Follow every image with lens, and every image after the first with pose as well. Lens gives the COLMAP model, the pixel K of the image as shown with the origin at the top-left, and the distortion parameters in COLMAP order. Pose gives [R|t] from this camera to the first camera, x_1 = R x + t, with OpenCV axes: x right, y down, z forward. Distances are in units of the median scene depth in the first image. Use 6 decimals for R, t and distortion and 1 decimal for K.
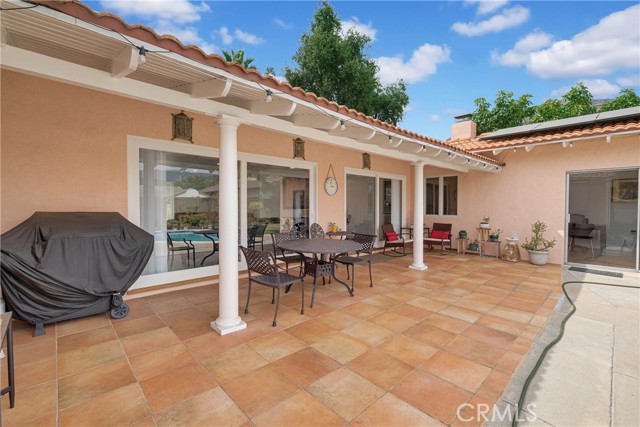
lens RADIAL K [[281.5, 0, 320.5], [0, 281.5, 211.6], [0, 0, 1]] dist [-0.004131, 0.000363]
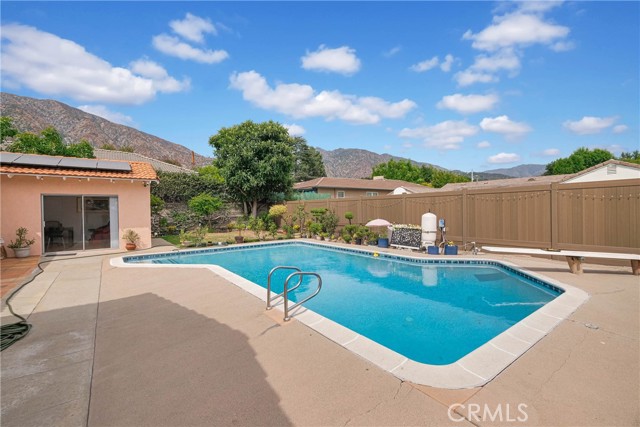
lens RADIAL K [[281.5, 0, 321.0], [0, 281.5, 211.0], [0, 0, 1]] dist [-0.004131, 0.000363]
pose [[0.109231, -0.011898, 0.993945, -0.522236], [0.032937, 0.999423, 0.008344, -0.011424], [-0.993471, 0.031826, 0.109560, -0.742900]]
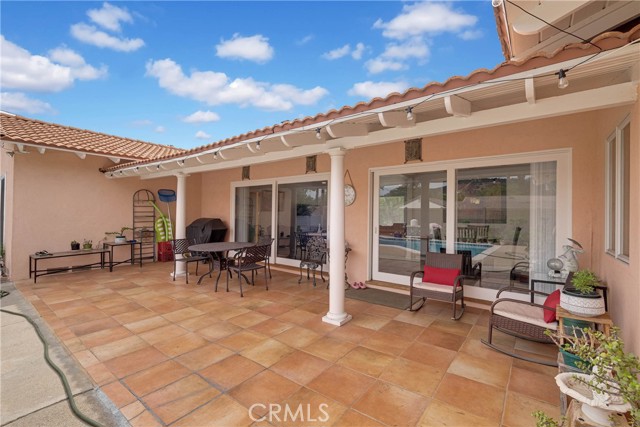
lens RADIAL K [[281.5, 0, 320.8], [0, 281.5, 214.4], [0, 0, 1]] dist [-0.004131, 0.000363]
pose [[0.159281, -0.007665, -0.987204, 1.246453], [-0.037679, 0.999194, -0.013837, -0.026766], [0.986514, 0.039401, 0.158863, 1.127464]]
